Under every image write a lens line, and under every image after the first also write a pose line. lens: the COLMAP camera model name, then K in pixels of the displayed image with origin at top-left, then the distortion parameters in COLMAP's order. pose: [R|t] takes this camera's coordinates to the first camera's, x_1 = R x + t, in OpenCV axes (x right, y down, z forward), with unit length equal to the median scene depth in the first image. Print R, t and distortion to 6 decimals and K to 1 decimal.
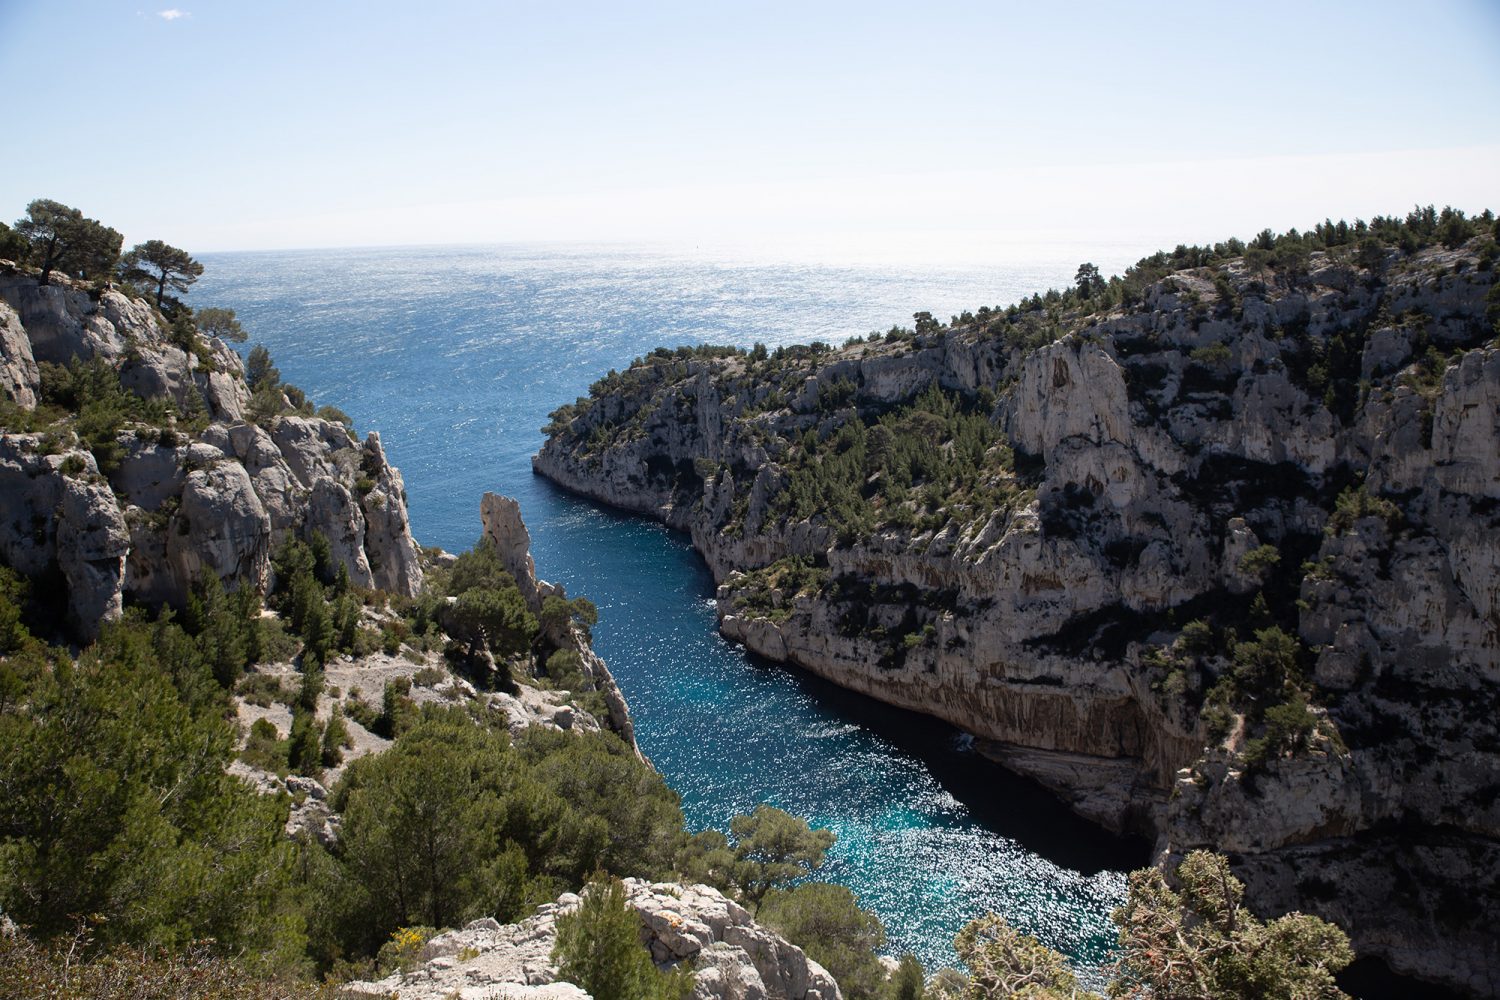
lens RADIAL K [[1133.9, 0, 750.0], [0, 1133.9, 500.0], [0, 0, 1]] dist [-0.098249, 0.114652]
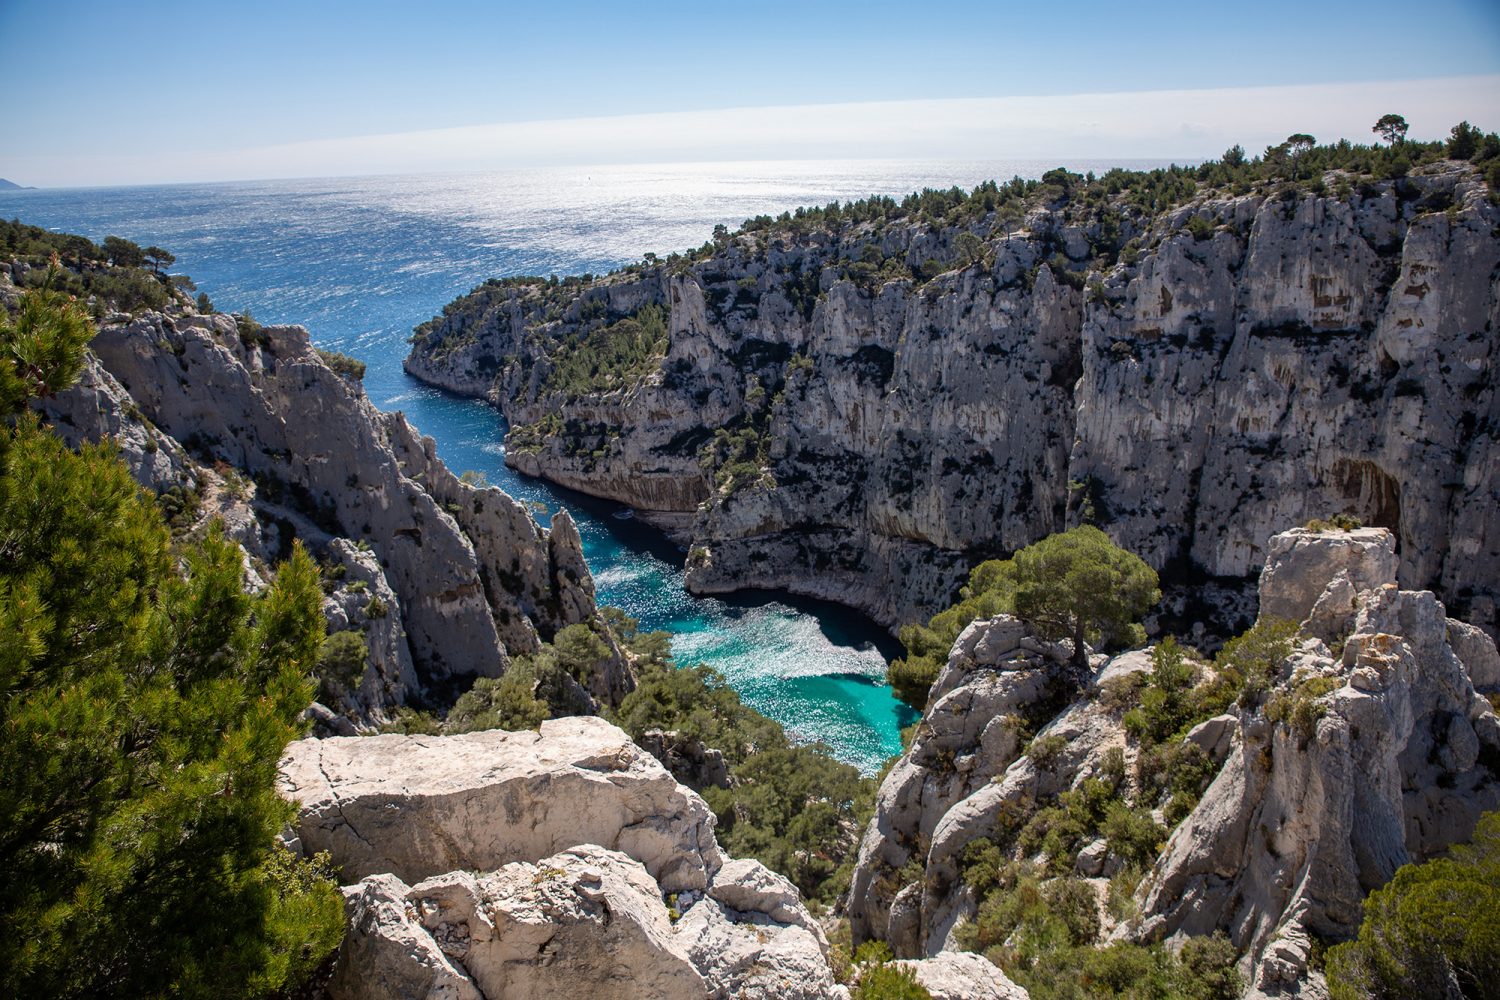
lens RADIAL K [[1042.2, 0, 746.5], [0, 1042.2, 505.6], [0, 0, 1]] dist [-0.132848, 0.100443]
pose [[0.996213, -0.028327, 0.082202, 0.255725], [0.020593, 0.995411, 0.093453, 0.064471], [-0.084472, -0.091406, 0.992224, -0.627795]]
